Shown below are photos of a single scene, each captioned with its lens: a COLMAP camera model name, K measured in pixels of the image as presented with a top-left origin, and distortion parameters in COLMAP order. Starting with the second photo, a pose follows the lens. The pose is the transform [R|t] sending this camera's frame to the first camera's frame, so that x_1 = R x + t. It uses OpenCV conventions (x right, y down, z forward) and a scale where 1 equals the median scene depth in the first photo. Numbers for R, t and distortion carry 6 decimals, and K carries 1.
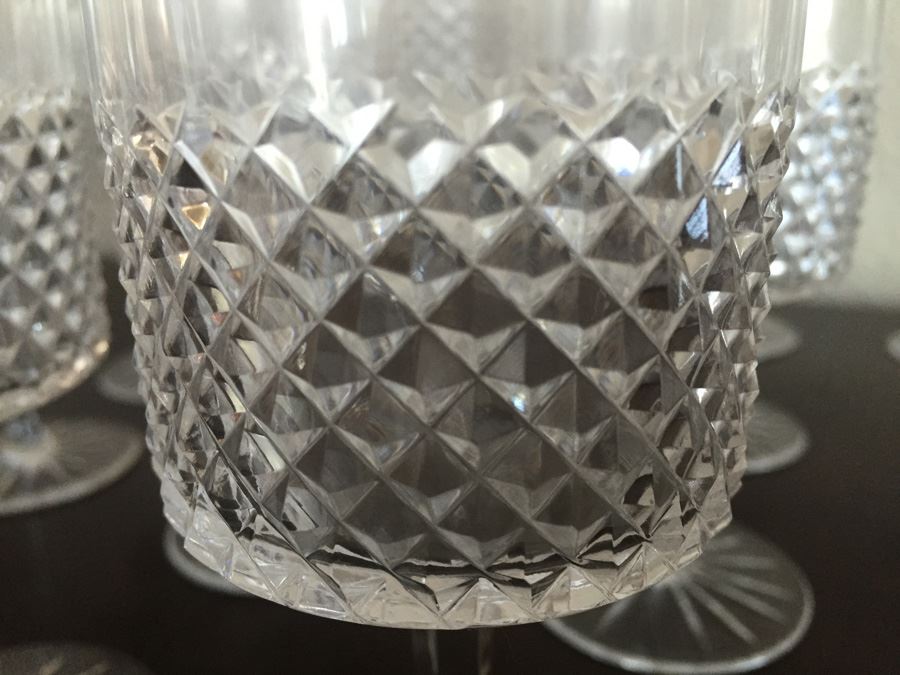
lens RADIAL K [[850.2, 0, 450.0], [0, 850.2, 337.5], [0, 0, 1]] dist [0.009264, -0.000380]
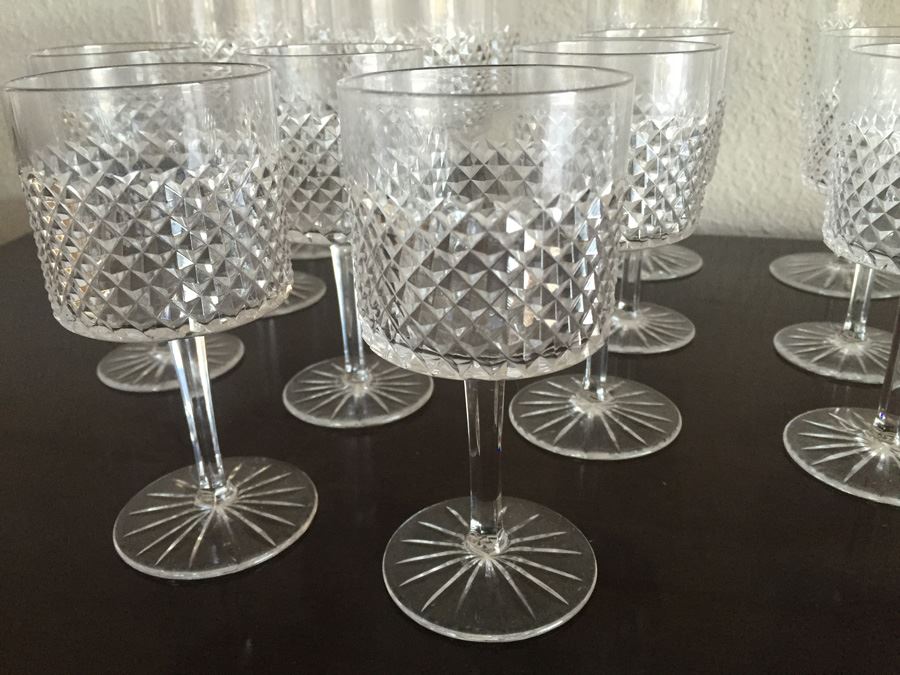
lens RADIAL K [[850.2, 0, 450.0], [0, 850.2, 337.5], [0, 0, 1]] dist [0.009264, -0.000380]
pose [[0.979165, 0.080508, -0.186424, 0.439966], [-0.064843, 0.993949, 0.088664, -0.030813], [0.192434, -0.074728, 0.978460, -1.607418]]
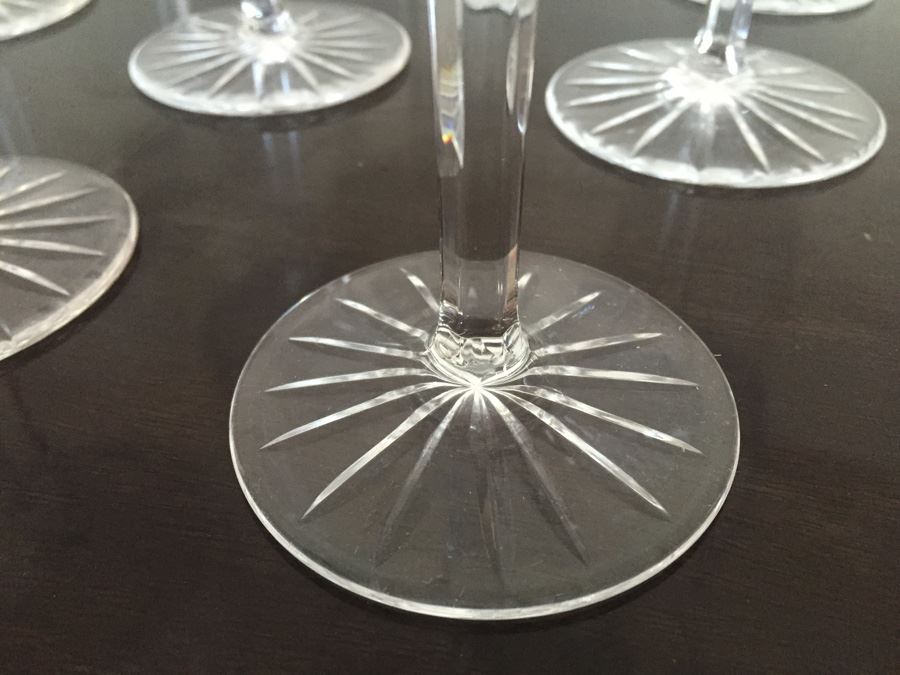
lens RADIAL K [[850.2, 0, 450.0], [0, 850.2, 337.5], [0, 0, 1]] dist [0.009264, -0.000380]
pose [[0.968180, 0.167330, -0.186086, 0.280283], [-0.092057, 0.929584, 0.356929, 0.410008], [0.232708, -0.328441, 0.915409, -0.083962]]
